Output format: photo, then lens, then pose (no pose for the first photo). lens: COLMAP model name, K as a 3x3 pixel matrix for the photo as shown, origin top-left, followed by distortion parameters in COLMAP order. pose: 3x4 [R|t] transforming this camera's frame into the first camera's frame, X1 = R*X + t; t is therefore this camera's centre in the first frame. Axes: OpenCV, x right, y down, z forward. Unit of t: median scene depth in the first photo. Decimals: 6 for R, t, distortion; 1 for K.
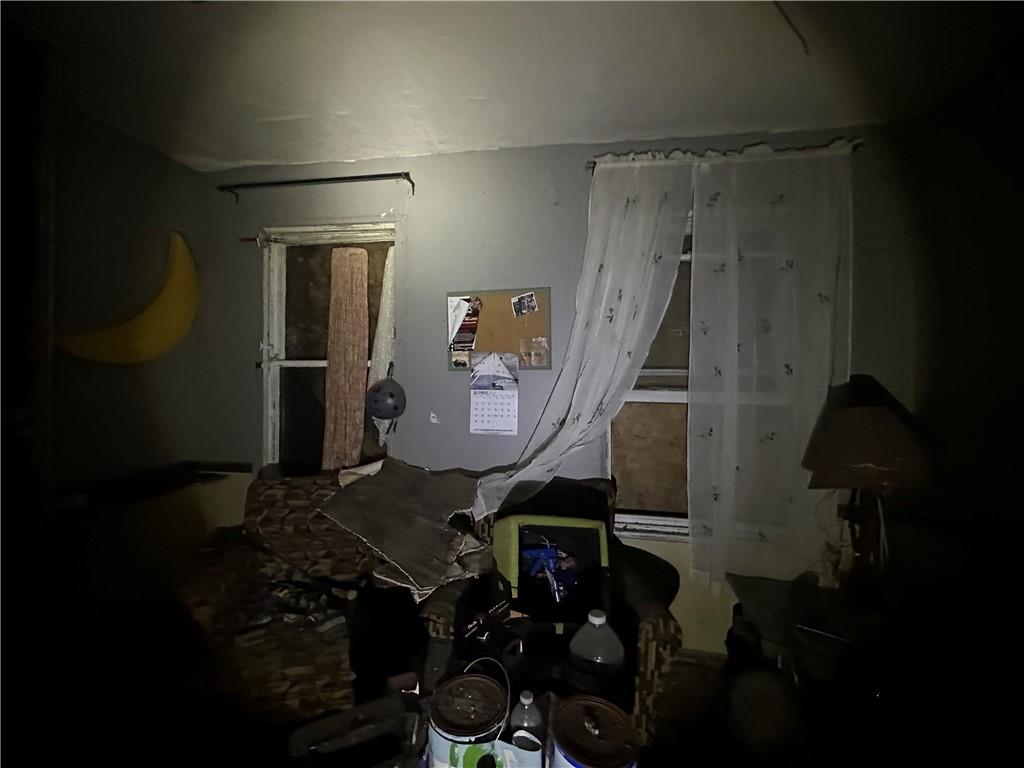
lens RADIAL K [[411.4, 0, 505.8], [0, 411.4, 376.4], [0, 0, 1]] dist [-0.000039, 0.000049]
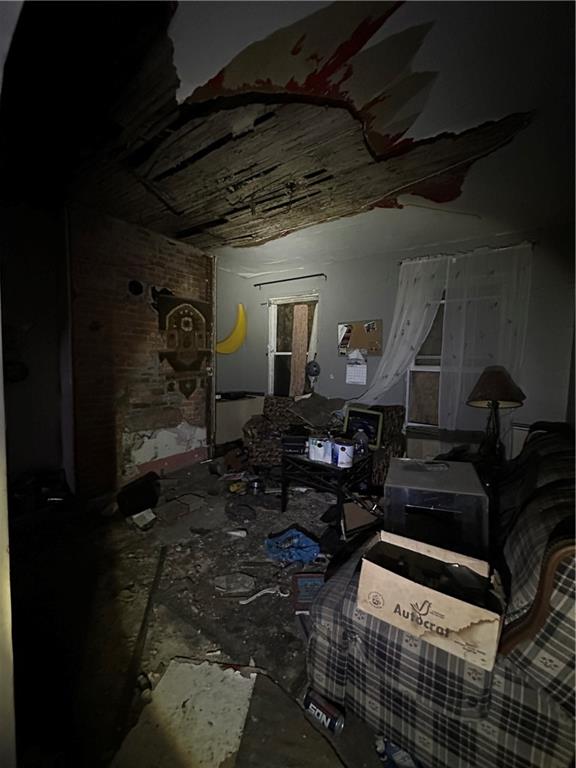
lens RADIAL K [[308.5, 0, 288.7], [0, 308.5, 381.7], [0, 0, 1]] dist [-0.000039, 0.000049]
pose [[0.904104, 0.037119, -0.425697, 0.364329], [-0.009750, 0.997753, 0.066292, 0.016180], [0.427201, -0.055785, 0.902434, -0.725884]]
